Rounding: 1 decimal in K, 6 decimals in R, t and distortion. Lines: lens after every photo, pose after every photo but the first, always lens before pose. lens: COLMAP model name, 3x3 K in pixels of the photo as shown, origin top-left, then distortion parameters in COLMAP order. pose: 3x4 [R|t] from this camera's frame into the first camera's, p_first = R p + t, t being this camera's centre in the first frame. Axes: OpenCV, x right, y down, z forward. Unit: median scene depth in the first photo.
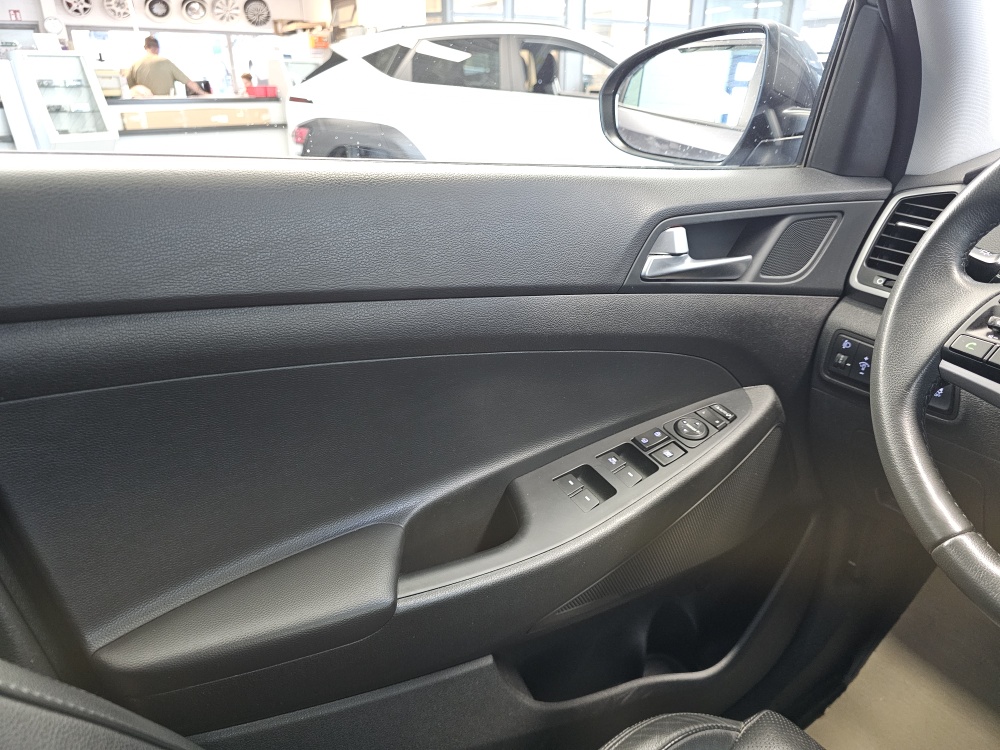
lens RADIAL K [[691.0, 0, 505.5], [0, 691.0, 380.3], [0, 0, 1]] dist [0.023860, -0.049129]
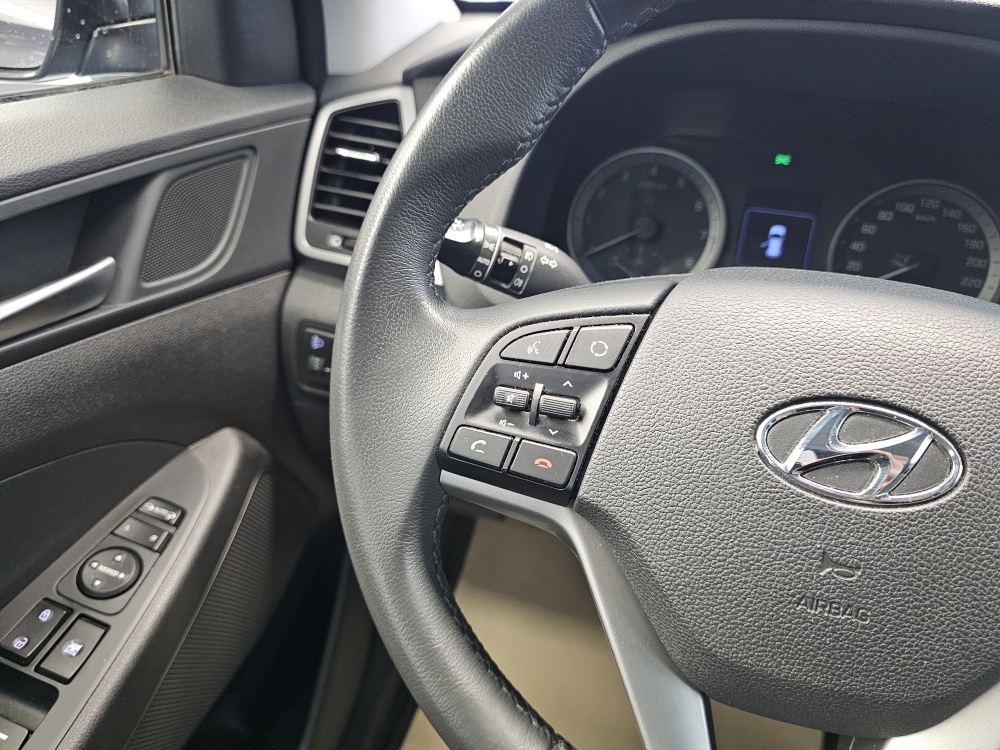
lens RADIAL K [[691.0, 0, 505.5], [0, 691.0, 380.3], [0, 0, 1]] dist [0.023860, -0.049129]
pose [[0.770660, -0.320001, 0.551075, 0.246236], [0.216945, 0.944867, 0.245280, -0.146584], [-0.599182, -0.069474, 0.797593, 0.335710]]
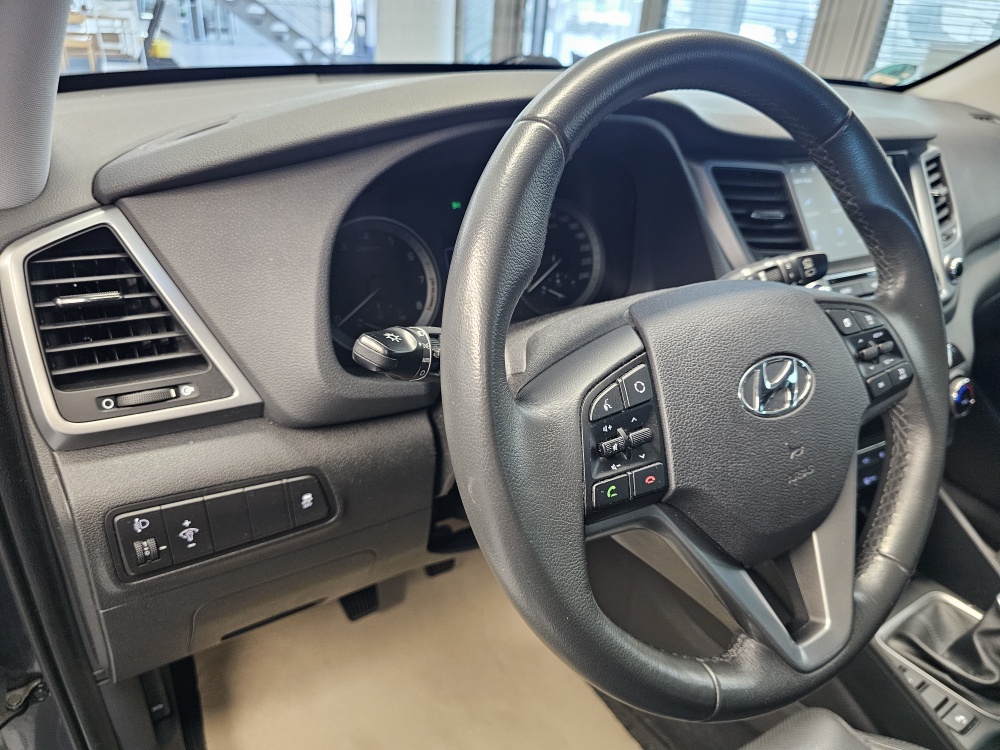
lens RADIAL K [[691.0, 0, 505.5], [0, 691.0, 380.3], [0, 0, 1]] dist [0.023860, -0.049129]
pose [[0.028885, -0.492811, 0.869657, 0.060962], [0.323146, 0.827906, 0.458420, -0.320192], [-0.945908, 0.267784, 0.183164, 0.583887]]
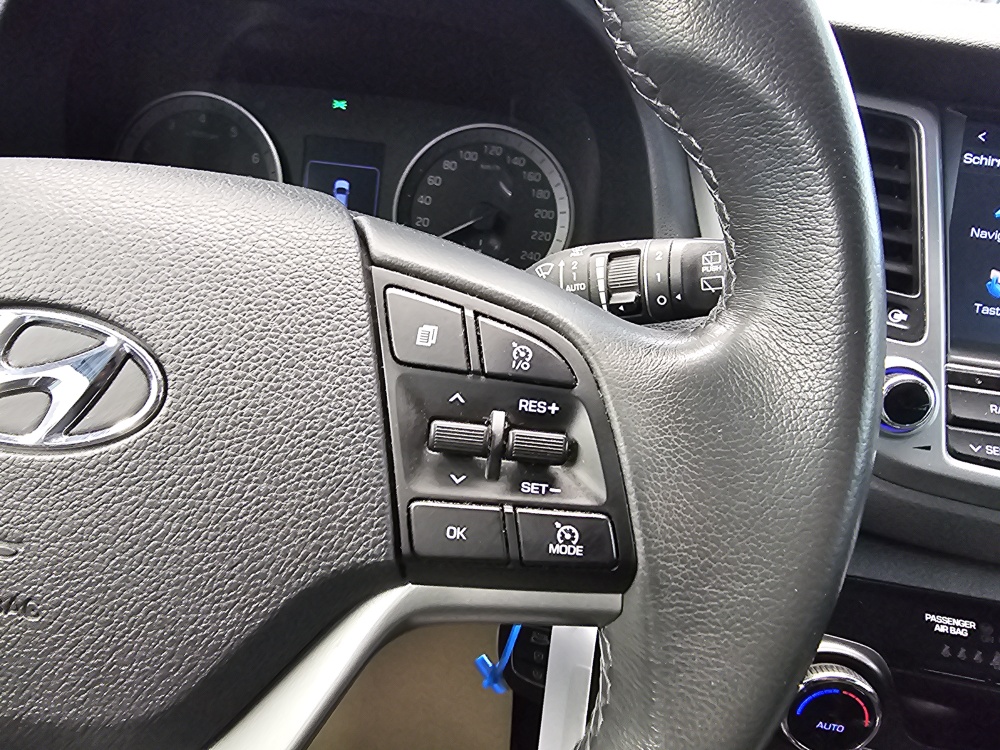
lens RADIAL K [[695.7, 0, 431.3], [0, 695.7, 378.0], [0, 0, 1]] dist [-0.003380, -0.006187]
pose [[0.648136, -0.337403, 0.682700, 0.460901], [0.220442, 0.941235, 0.255894, -0.034214], [-0.728921, -0.015358, 0.684426, 0.247041]]
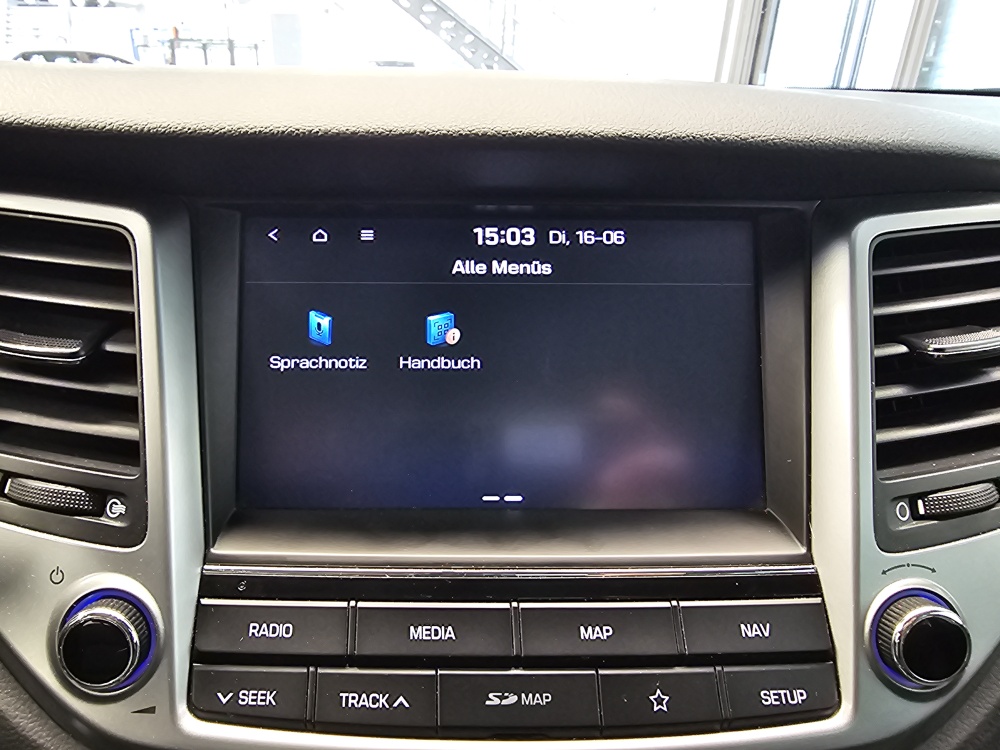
lens RADIAL K [[693.4, 0, 418.4], [0, 693.4, 379.1], [0, 0, 1]] dist [-0.005083, -0.004652]
pose [[0.540006, -0.339479, 0.770161, 0.818978], [0.327471, 0.927692, 0.179307, 0.042789], [-0.775343, 0.155378, 0.612128, 0.044721]]
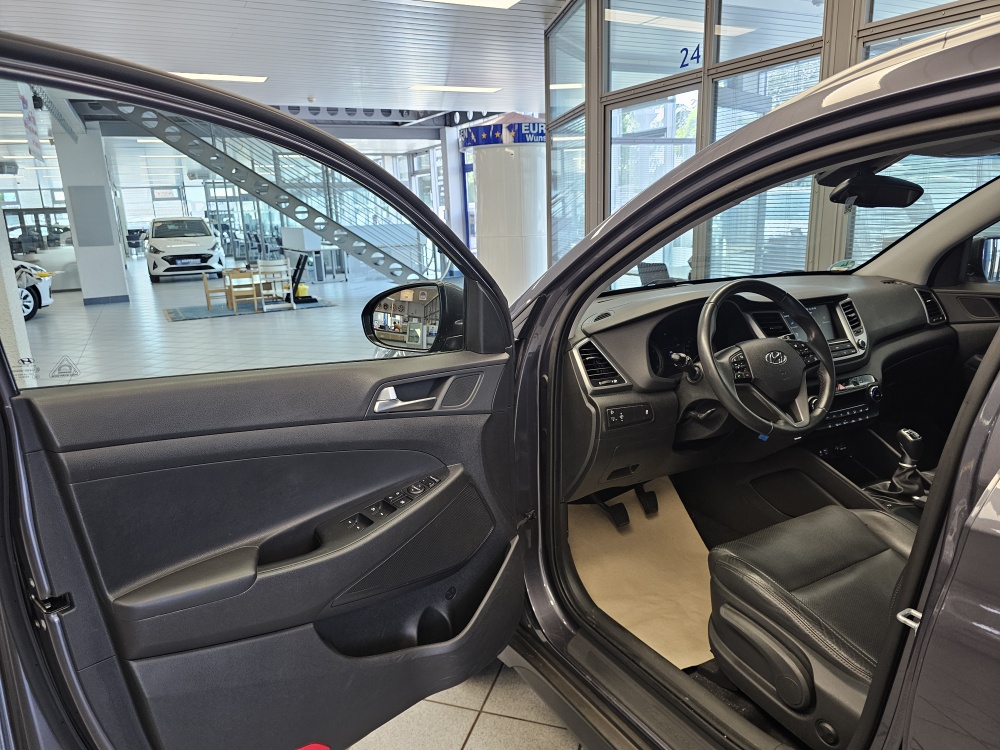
lens RADIAL K [[662.5, 0, 500.0], [0, 662.5, 375.0], [0, 0, 1]] dist [0.090054, -0.120902]
pose [[0.099712, -0.242016, 0.965135, -1.582204], [0.426765, 0.886625, 0.178238, -0.696970], [-0.898849, 0.394113, 0.191691, 0.879044]]
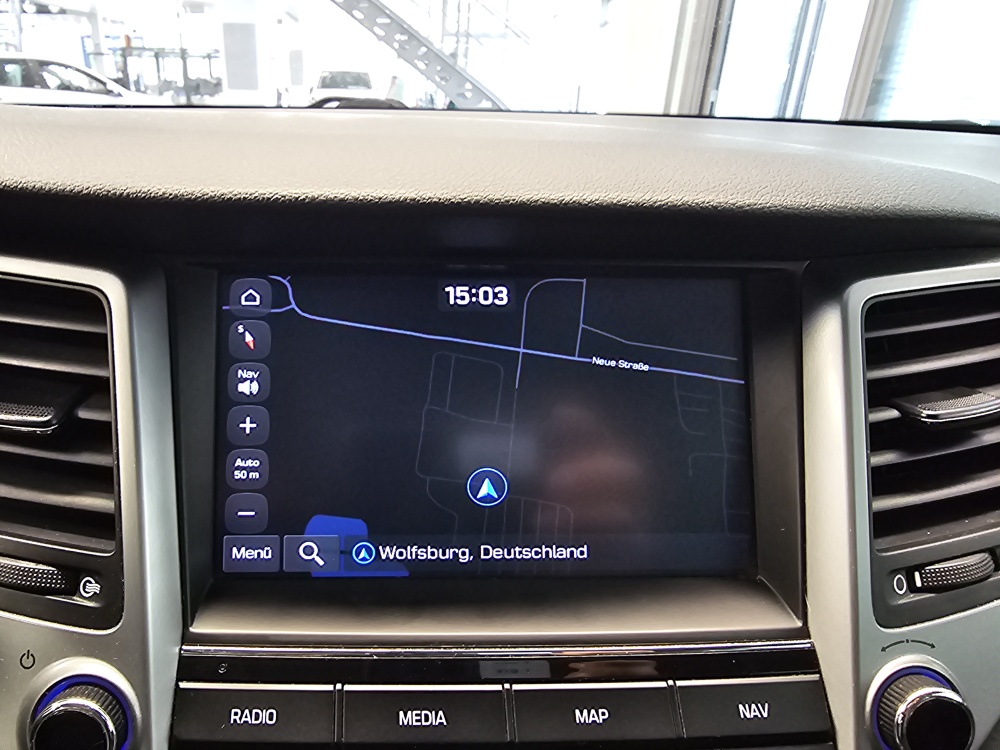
lens RADIAL K [[694.1, 0, 384.8], [0, 694.1, 377.8], [0, 0, 1]] dist [-0.004560, -0.004905]
pose [[0.523928, -0.328399, 0.785910, 0.827211], [0.323319, 0.930306, 0.173195, 0.015460], [-0.788013, 0.163358, 0.593590, 0.058047]]
